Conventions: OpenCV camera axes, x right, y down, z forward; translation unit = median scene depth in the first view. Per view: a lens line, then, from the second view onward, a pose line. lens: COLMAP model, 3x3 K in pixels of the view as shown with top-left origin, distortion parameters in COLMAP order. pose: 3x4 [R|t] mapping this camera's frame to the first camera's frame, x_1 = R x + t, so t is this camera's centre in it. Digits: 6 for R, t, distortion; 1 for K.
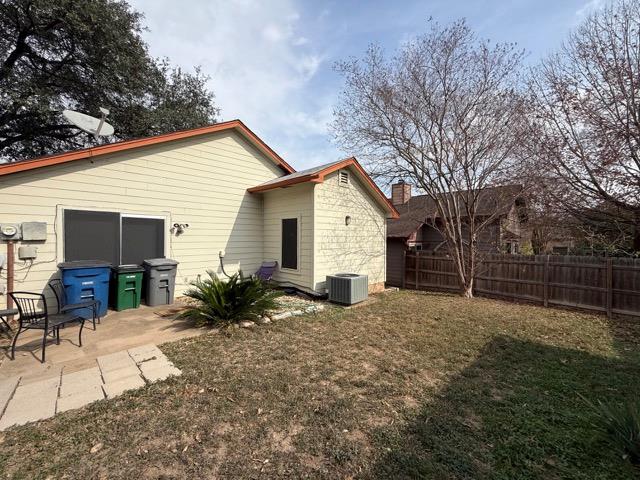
lens RADIAL K [[255.7, 0, 320.0], [0, 255.7, 240.0], [0, 0, 1]] dist [0.001305, 0.000206]
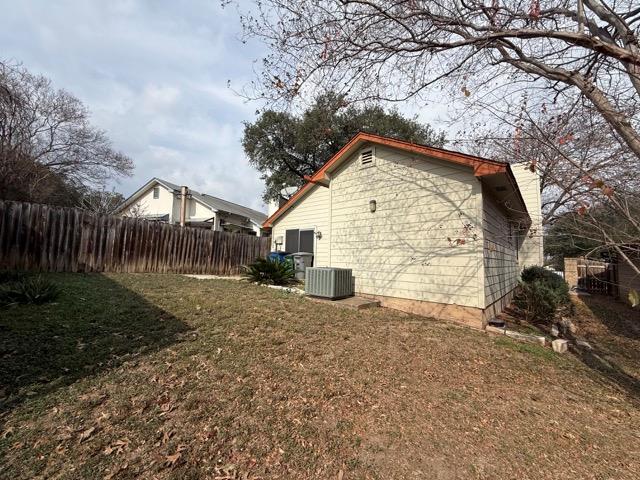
lens RADIAL K [[255.7, 0, 320.0], [0, 255.7, 240.0], [0, 0, 1]] dist [0.001305, 0.000206]
pose [[0.052951, -0.074618, -0.995805, 0.905536], [-0.029963, 0.996637, -0.076273, 0.095884], [0.998148, 0.033876, 0.050537, 0.817552]]
